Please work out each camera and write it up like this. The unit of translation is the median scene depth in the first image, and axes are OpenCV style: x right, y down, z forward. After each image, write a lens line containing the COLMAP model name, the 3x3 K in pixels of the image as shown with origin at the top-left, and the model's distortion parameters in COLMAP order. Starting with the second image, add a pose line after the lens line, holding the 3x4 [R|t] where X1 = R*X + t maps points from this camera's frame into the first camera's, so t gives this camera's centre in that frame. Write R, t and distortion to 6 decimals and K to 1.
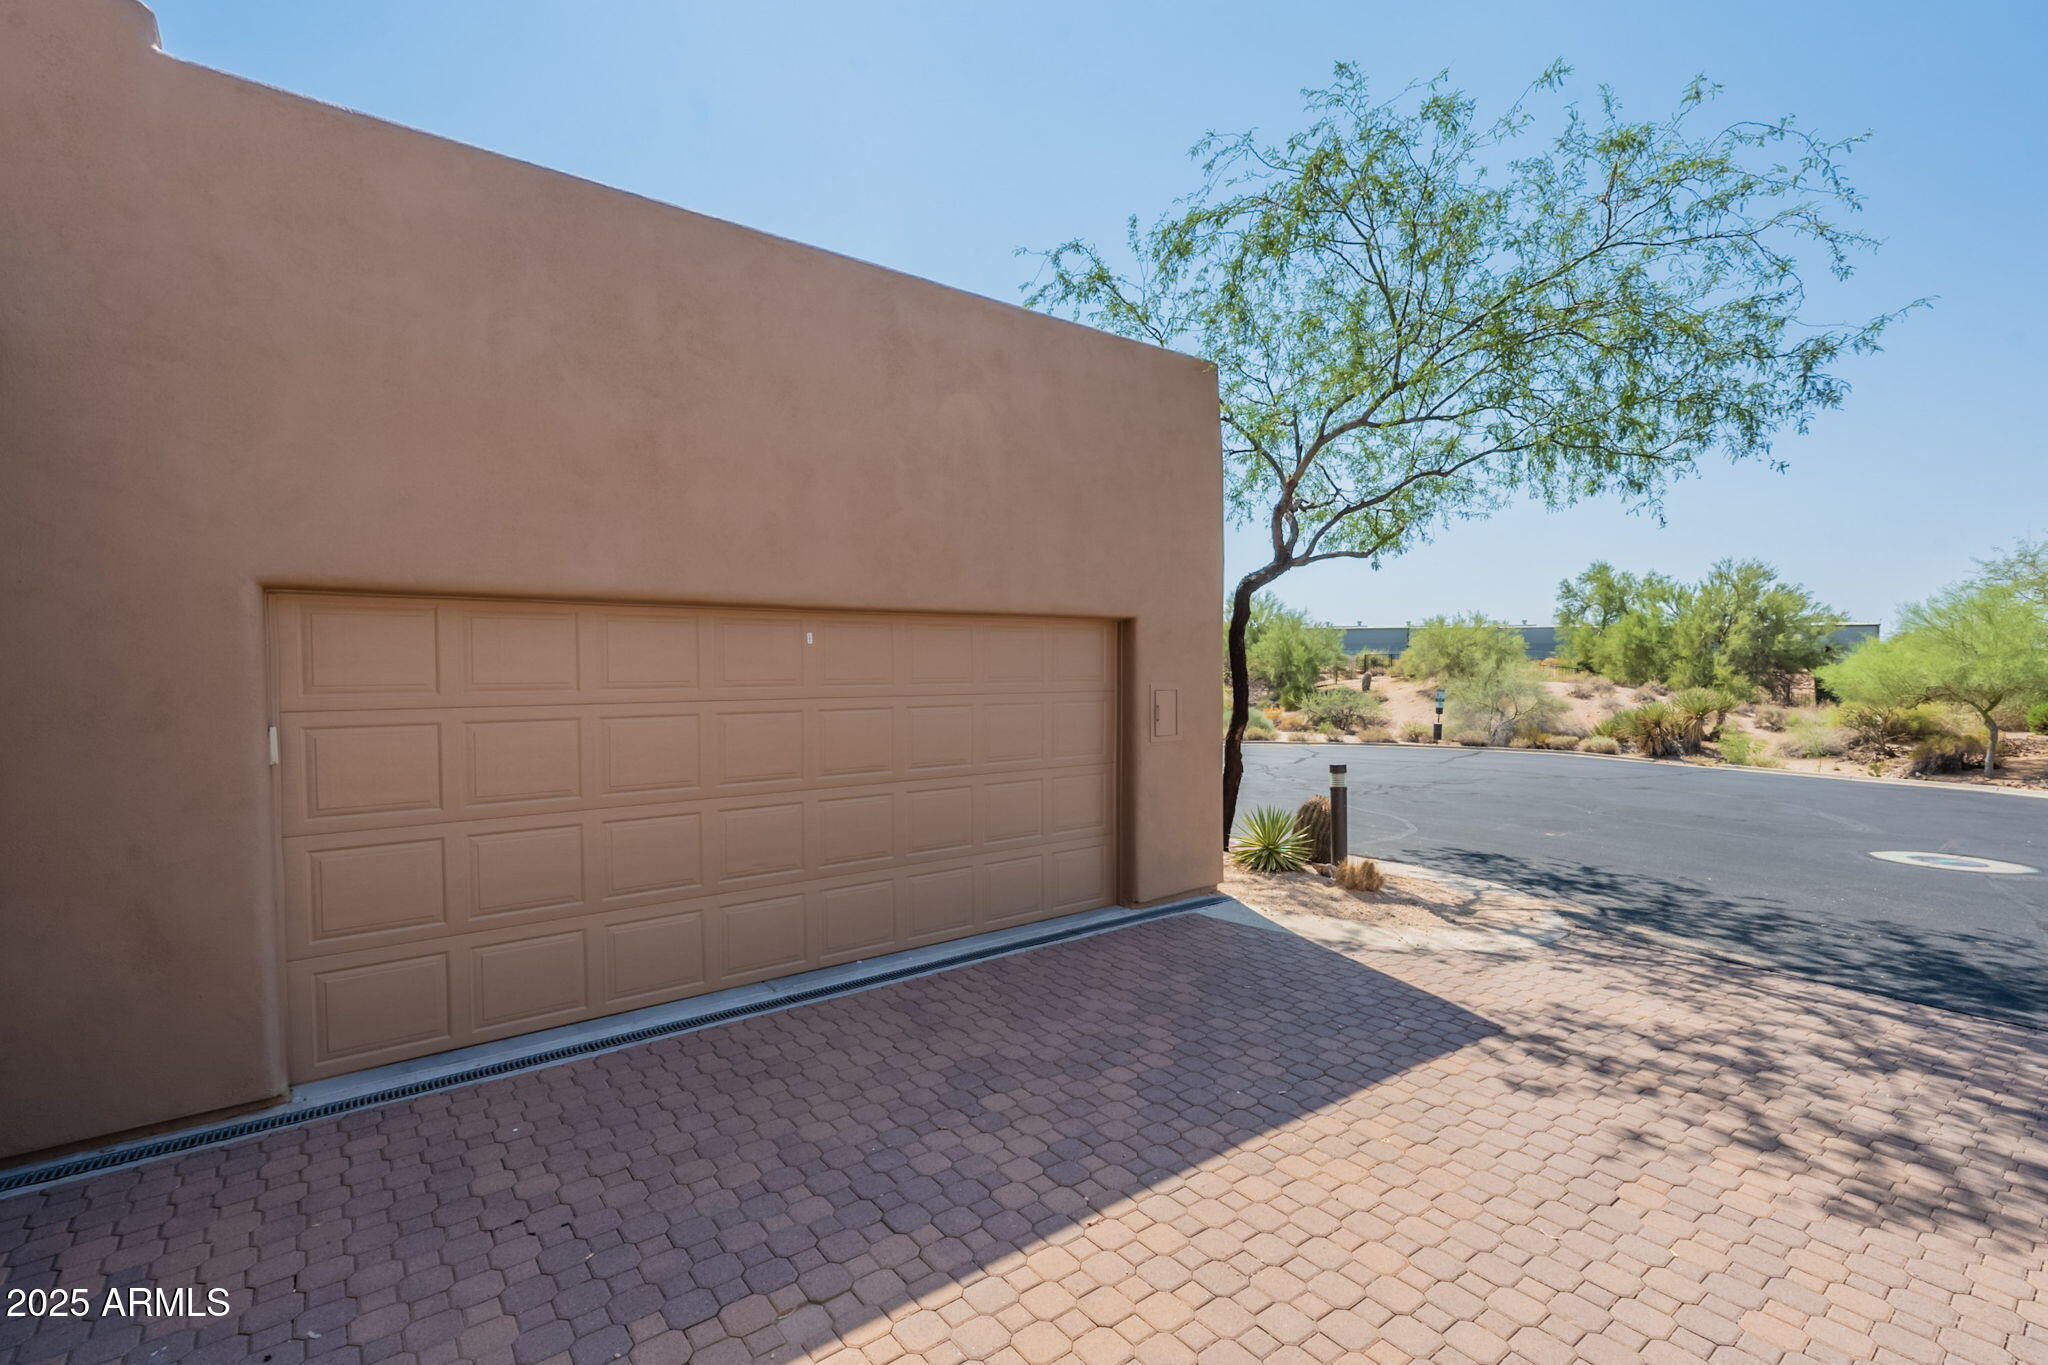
lens RADIAL K [[911.7, 0, 1034.1], [0, 911.7, 677.0], [0, 0, 1]] dist [-0.002943, -0.001325]
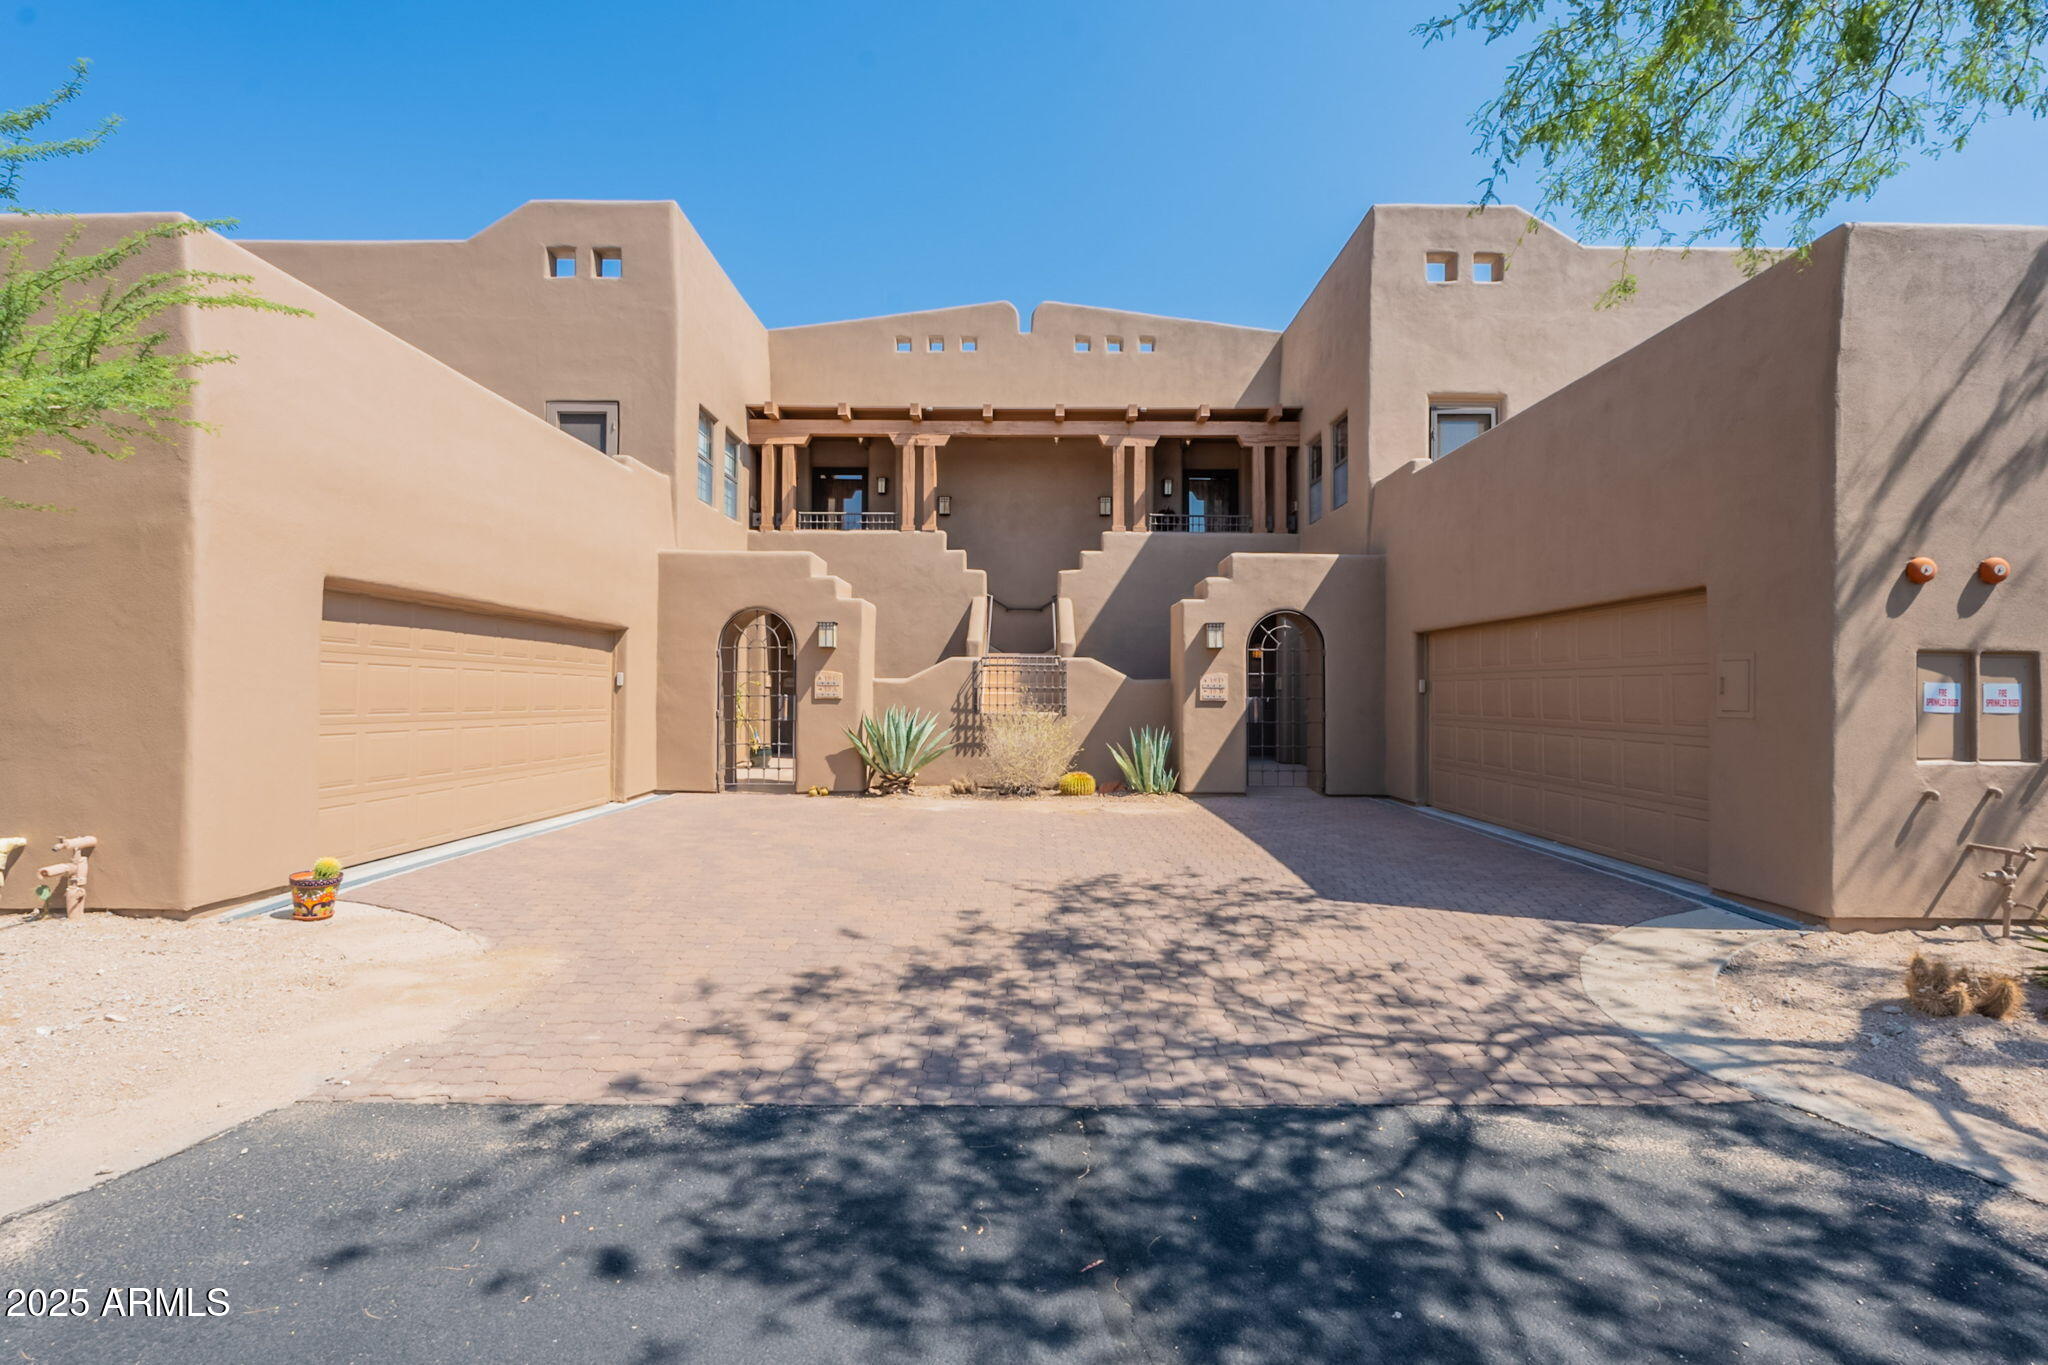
lens RADIAL K [[911.7, 0, 1032.5], [0, 911.7, 689.5], [0, 0, 1]] dist [-0.002943, -0.001325]
pose [[-0.611782, -0.003864, -0.791017, 1.635012], [-0.016850, 0.999825, 0.008147, 0.059522], [0.790847, 0.018313, -0.611740, 1.294873]]
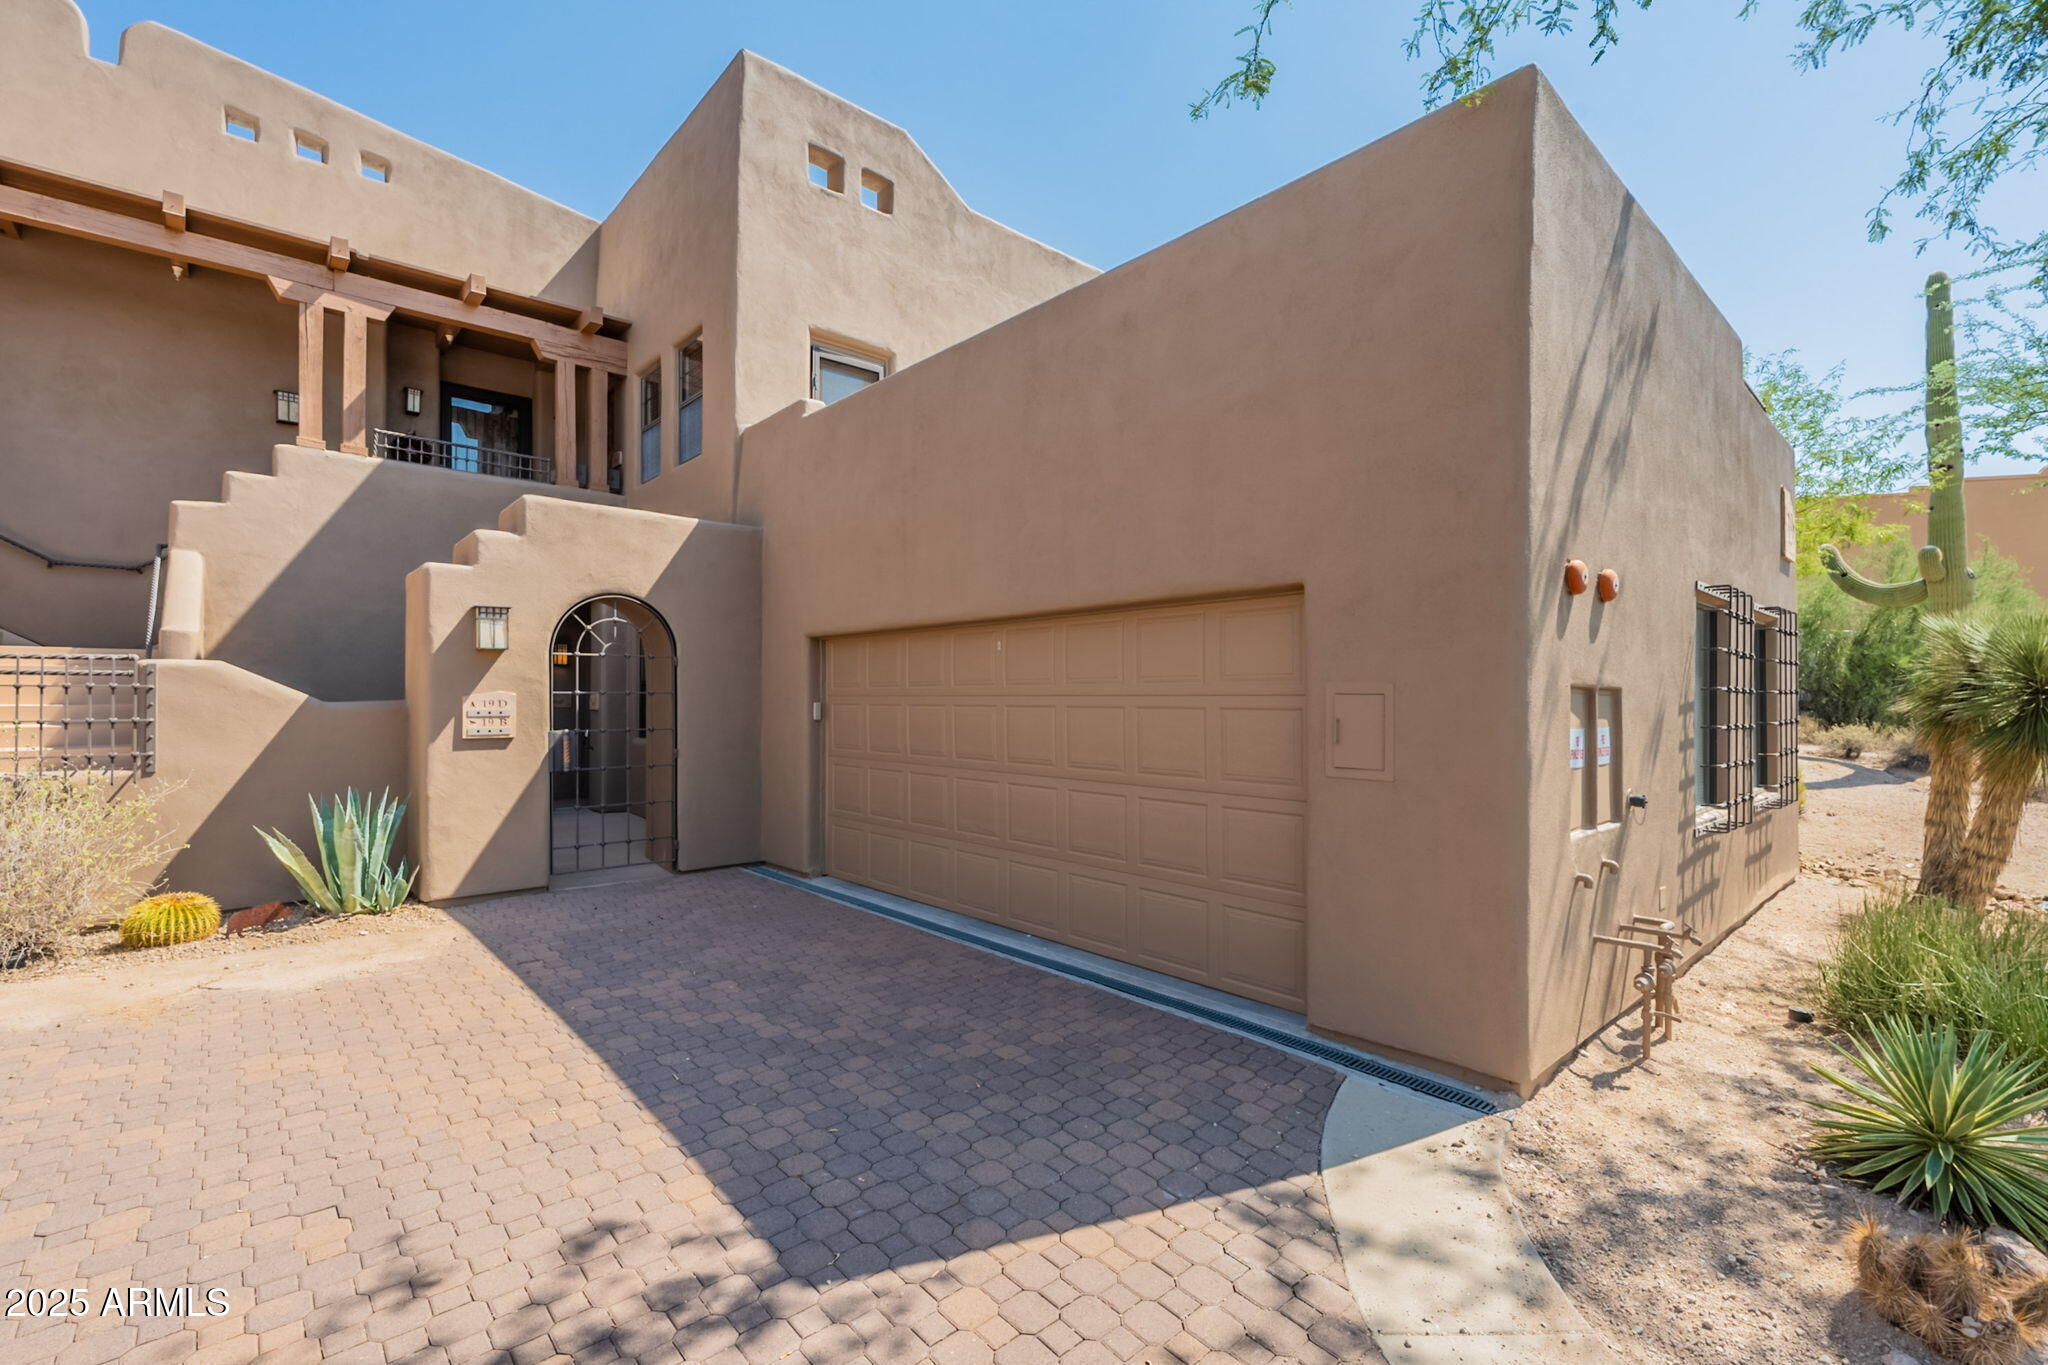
lens RADIAL K [[911.7, 0, 1030.2], [0, 911.7, 683.8], [0, 0, 1]] dist [-0.002943, -0.001325]
pose [[0.068620, -0.013708, -0.997549, 0.956409], [-0.015674, 0.999767, -0.014816, 0.024826], [0.997520, 0.016652, 0.068390, 0.965329]]
